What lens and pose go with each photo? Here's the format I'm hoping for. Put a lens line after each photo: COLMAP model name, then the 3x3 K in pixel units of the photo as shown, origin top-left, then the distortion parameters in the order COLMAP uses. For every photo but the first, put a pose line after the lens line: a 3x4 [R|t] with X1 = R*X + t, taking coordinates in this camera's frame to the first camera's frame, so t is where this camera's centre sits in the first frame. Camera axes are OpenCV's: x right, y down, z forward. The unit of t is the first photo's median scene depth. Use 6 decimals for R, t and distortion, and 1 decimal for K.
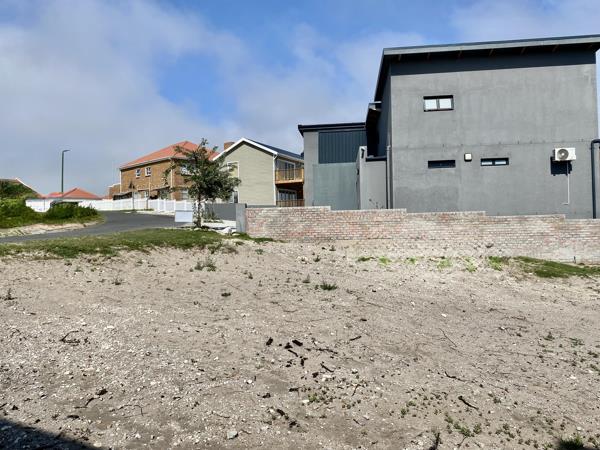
lens RADIAL K [[456.9, 0, 300.0], [0, 456.9, 225.0], [0, 0, 1]] dist [0.009285, -0.009603]
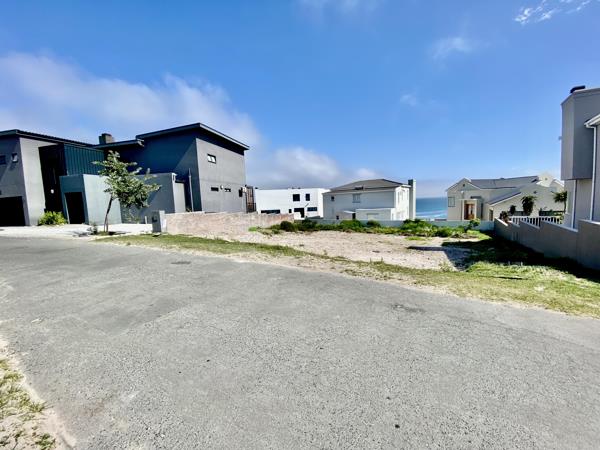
lens RADIAL K [[242.3, 0, 297.2], [0, 242.3, 226.4], [0, 0, 1]] dist [-0.000703, -0.012199]
pose [[0.137885, -0.085571, 0.986745, -0.737788], [0.026626, 0.996221, 0.082672, -0.047545], [-0.990090, 0.014873, 0.139642, 0.489979]]
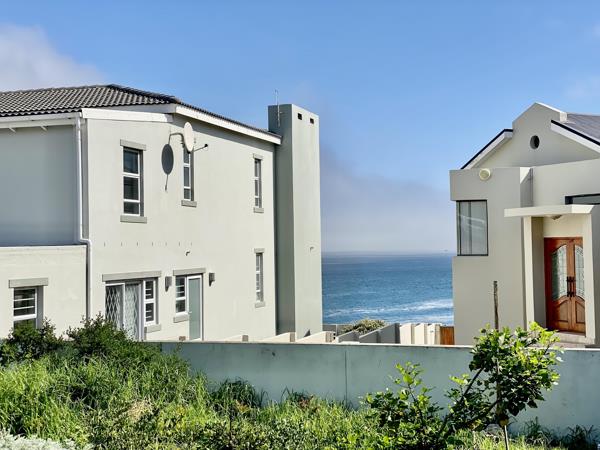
lens RADIAL K [[906.0, 0, 303.1], [0, 906.0, 209.4], [0, 0, 1]] dist [0.053180, 0.034370]
pose [[-0.143657, 0.066180, 0.987412, 0.213812], [0.004895, 0.997797, -0.066164, 0.012777], [-0.989616, -0.004672, -0.143664, -0.095558]]
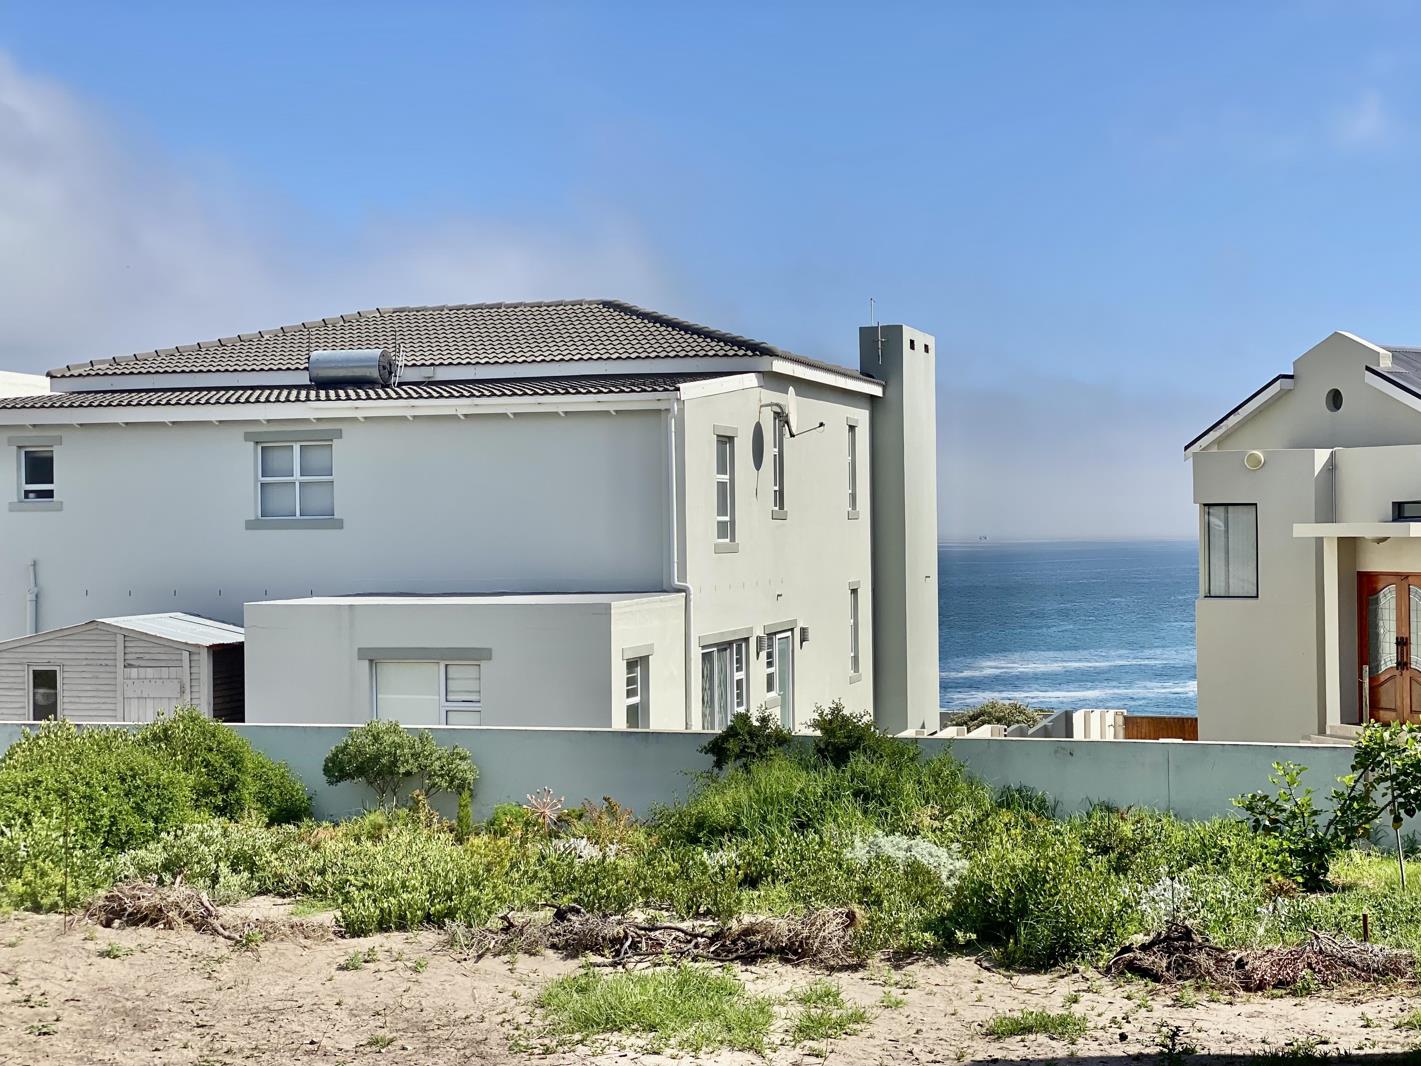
lens RADIAL K [[2145.8, 0, 717.9], [0, 2145.8, 496.0], [0, 0, 1]] dist [0.053180, 0.034370]
pose [[-0.158741, 0.037464, 0.986609, -0.296533], [0.000374, 0.999282, -0.037885, -0.025844], [-0.987320, -0.005645, -0.158641, 0.215463]]
